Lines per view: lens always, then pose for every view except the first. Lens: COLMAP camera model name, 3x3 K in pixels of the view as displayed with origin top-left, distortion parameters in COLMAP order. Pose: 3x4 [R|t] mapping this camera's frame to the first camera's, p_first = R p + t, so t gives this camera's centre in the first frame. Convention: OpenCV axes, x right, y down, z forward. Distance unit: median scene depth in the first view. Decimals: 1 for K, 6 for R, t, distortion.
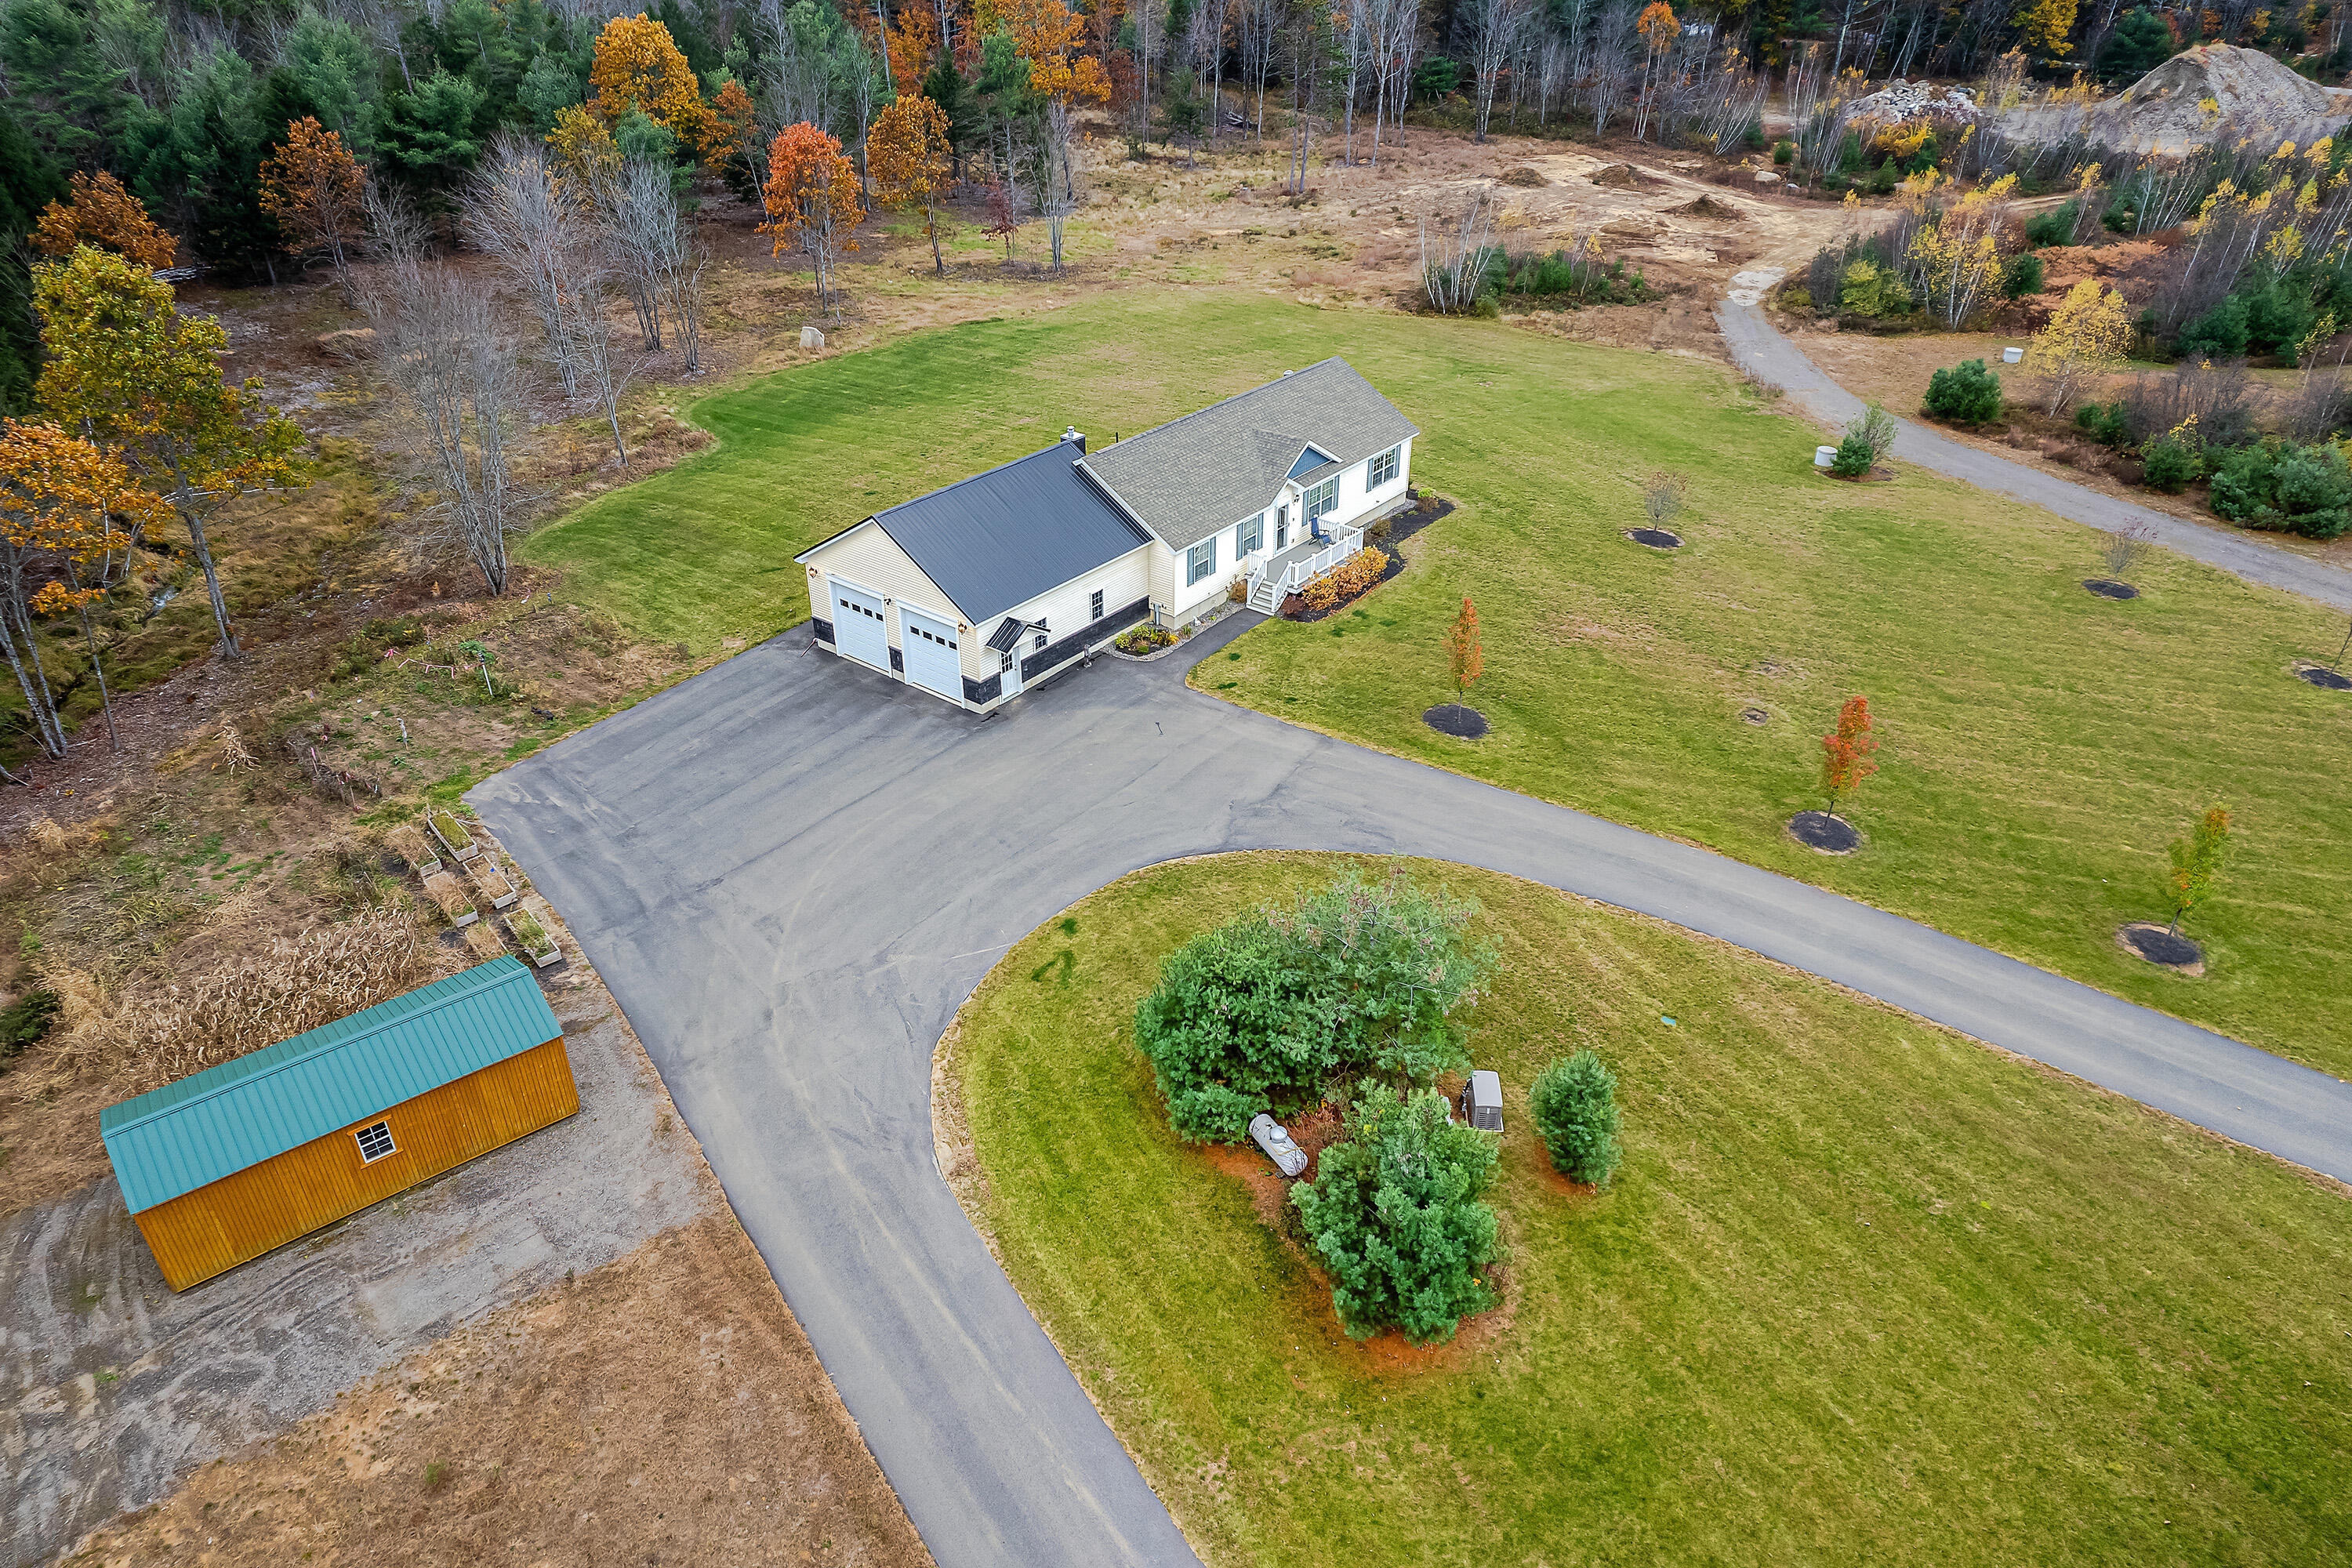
lens RADIAL K [[1467.4, 0, 1176.0], [0, 1467.4, 784.0], [0, 0, 1]] dist [-0.002181, -0.000582]
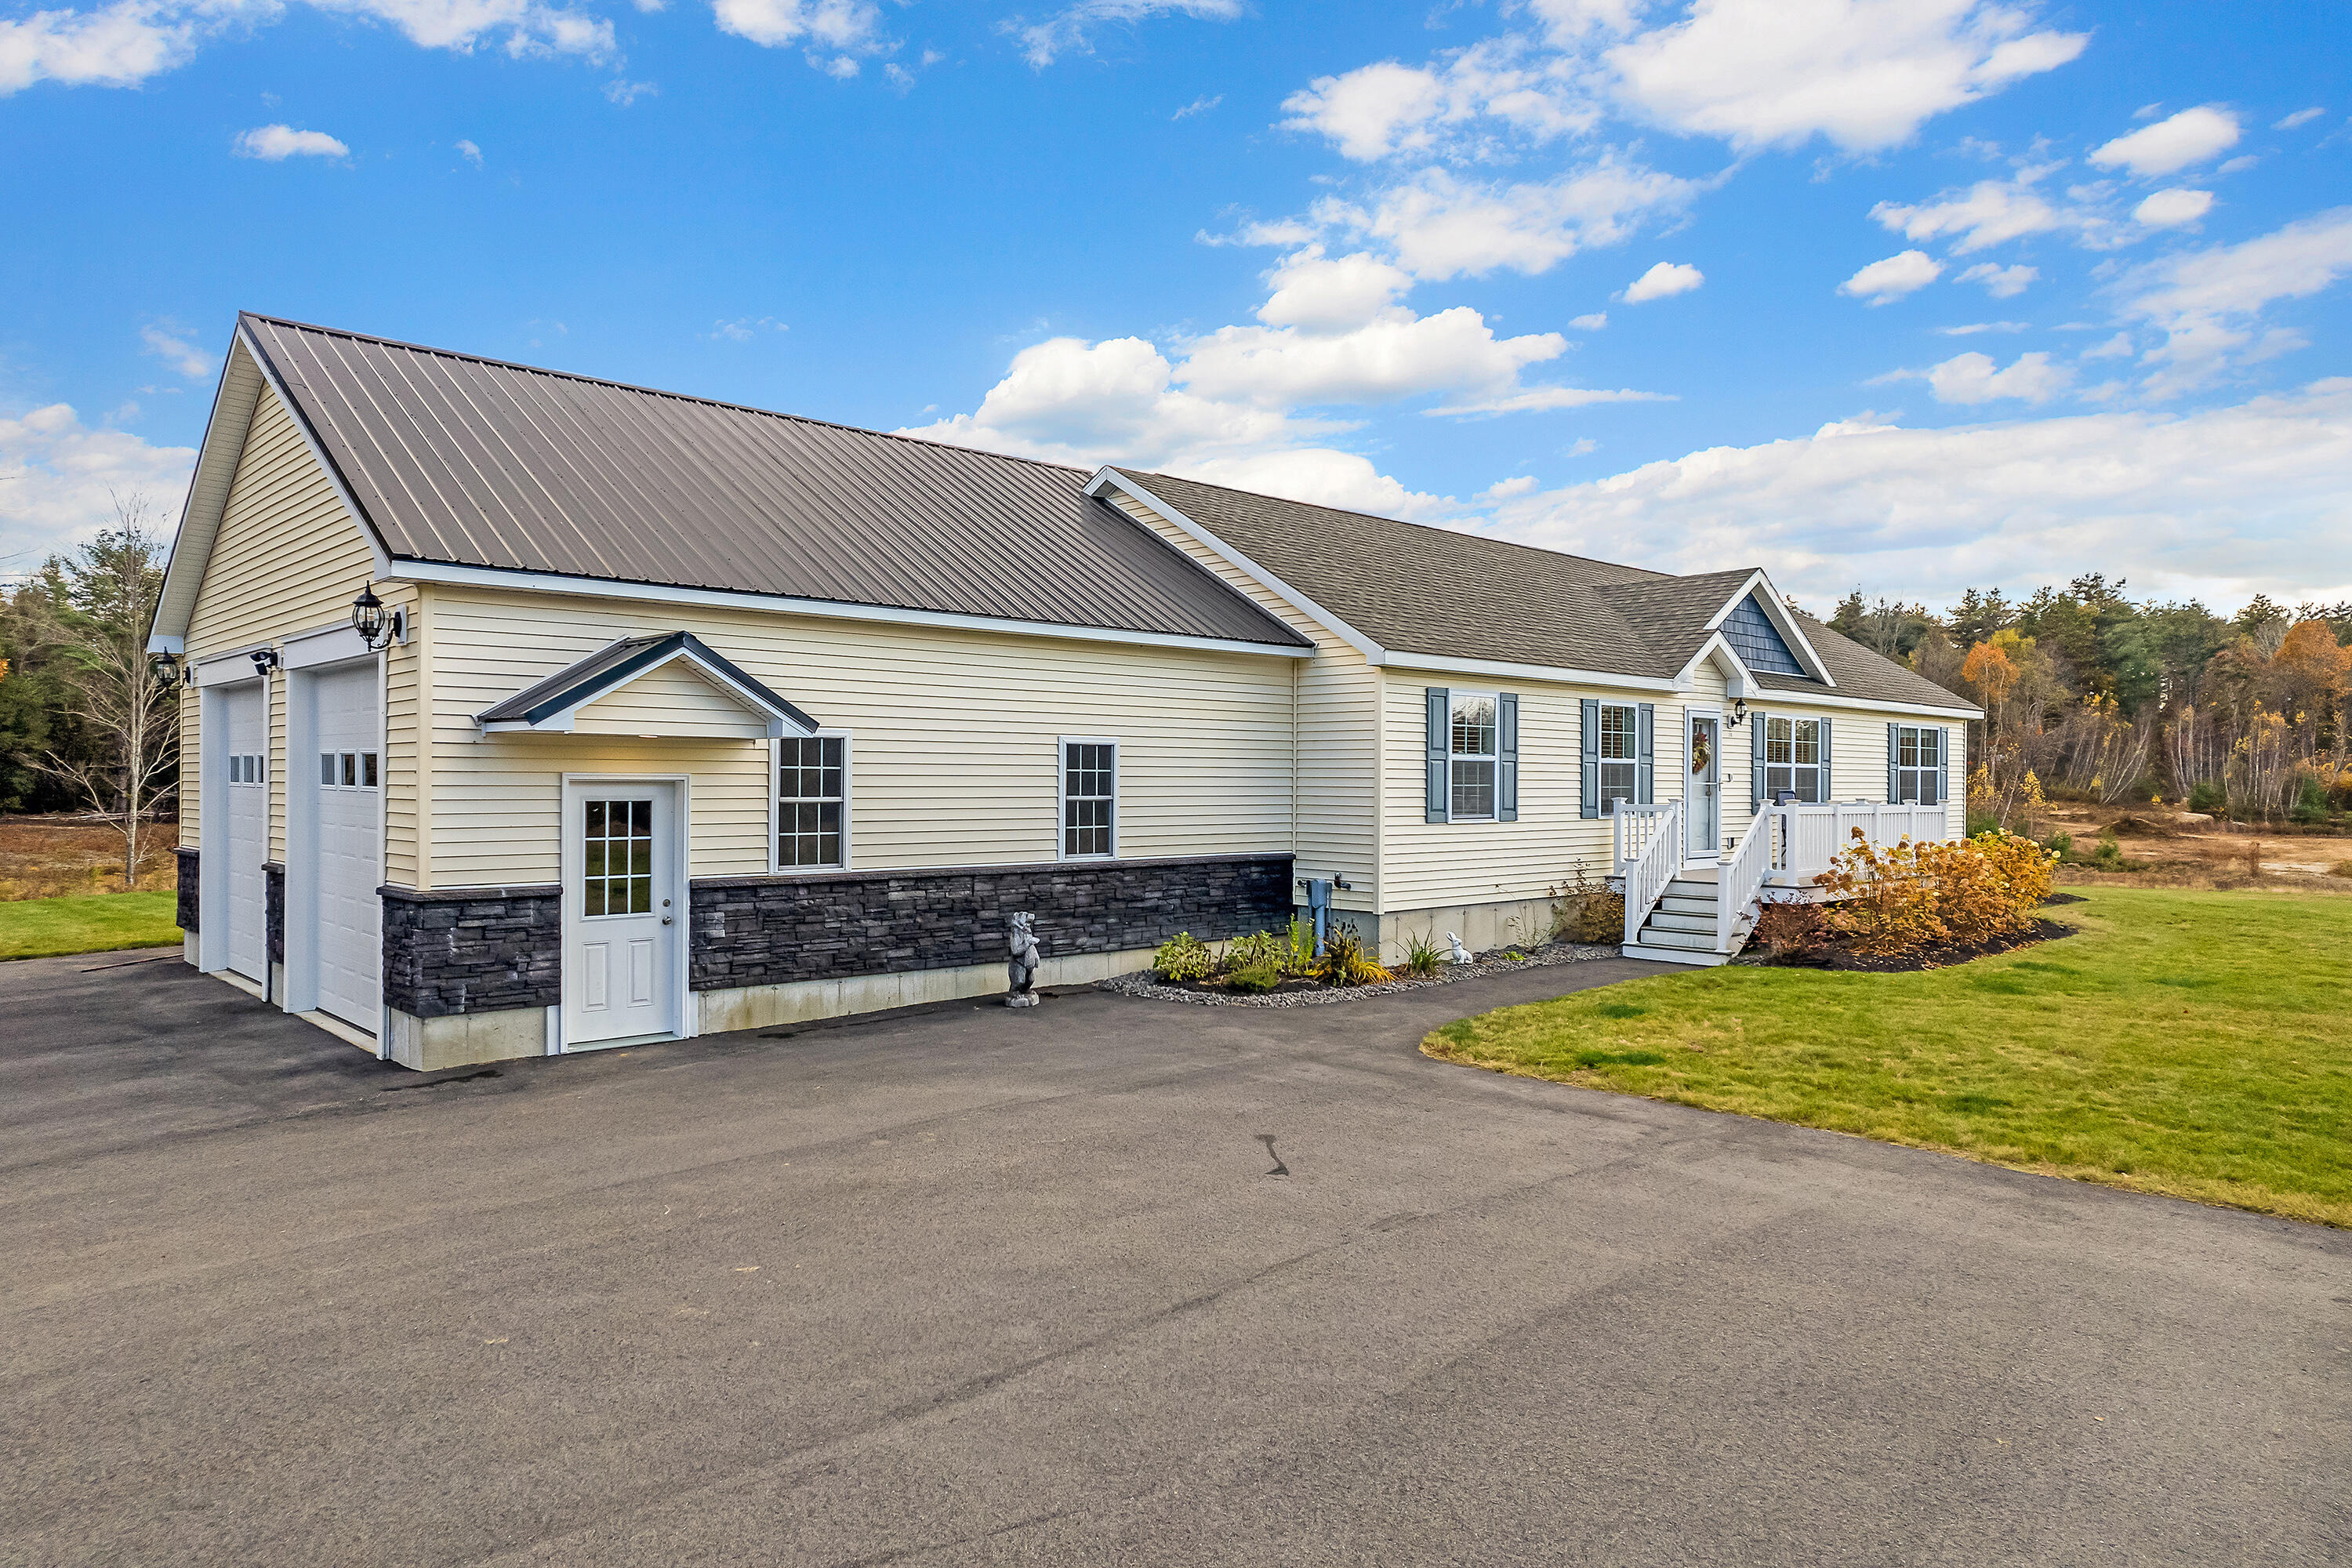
lens RADIAL K [[1467.4, 0, 1176.0], [0, 1467.4, 784.0], [0, 0, 1]] dist [-0.002181, -0.000582]
pose [[0.986899, 0.039253, -0.156489, 0.004441], [-0.112246, 0.863774, -0.491217, 0.006809], [0.115889, 0.502348, 0.856864, 0.764771]]
